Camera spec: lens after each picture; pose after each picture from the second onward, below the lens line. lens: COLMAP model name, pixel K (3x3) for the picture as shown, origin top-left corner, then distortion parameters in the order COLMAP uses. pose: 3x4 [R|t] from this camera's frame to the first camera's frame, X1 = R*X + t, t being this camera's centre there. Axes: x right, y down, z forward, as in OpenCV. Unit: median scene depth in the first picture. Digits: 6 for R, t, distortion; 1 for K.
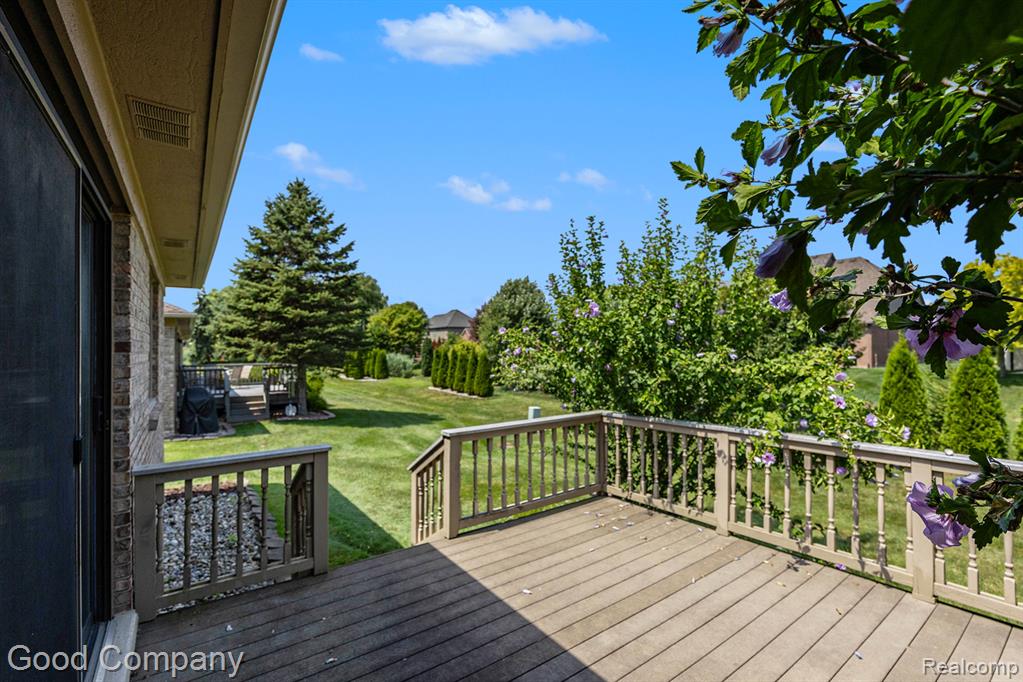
lens RADIAL K [[447.3, 0, 513.1], [0, 447.3, 345.1], [0, 0, 1]] dist [0.002386, -0.000016]
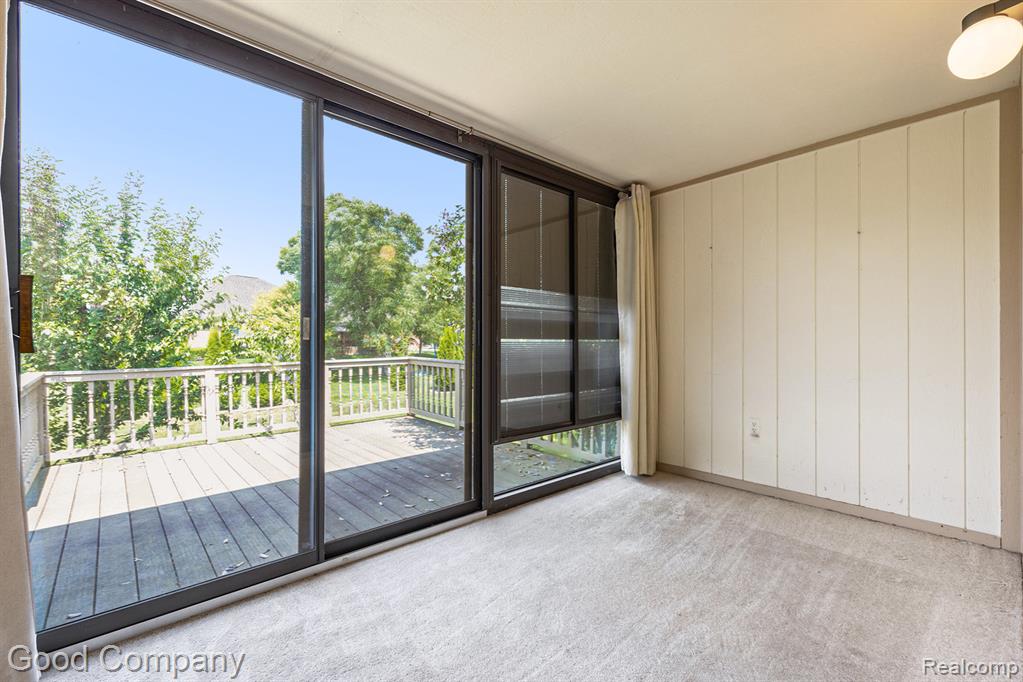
lens RADIAL K [[443.4, 0, 513.2], [0, 443.4, 342.2], [0, 0, 1]] dist [-0.000935, 0.000074]
pose [[-0.096056, 0.006039, 0.995358, -0.949991], [-0.005420, 0.999964, -0.006590, 0.118558], [-0.995361, -0.006028, -0.096020, 0.227568]]
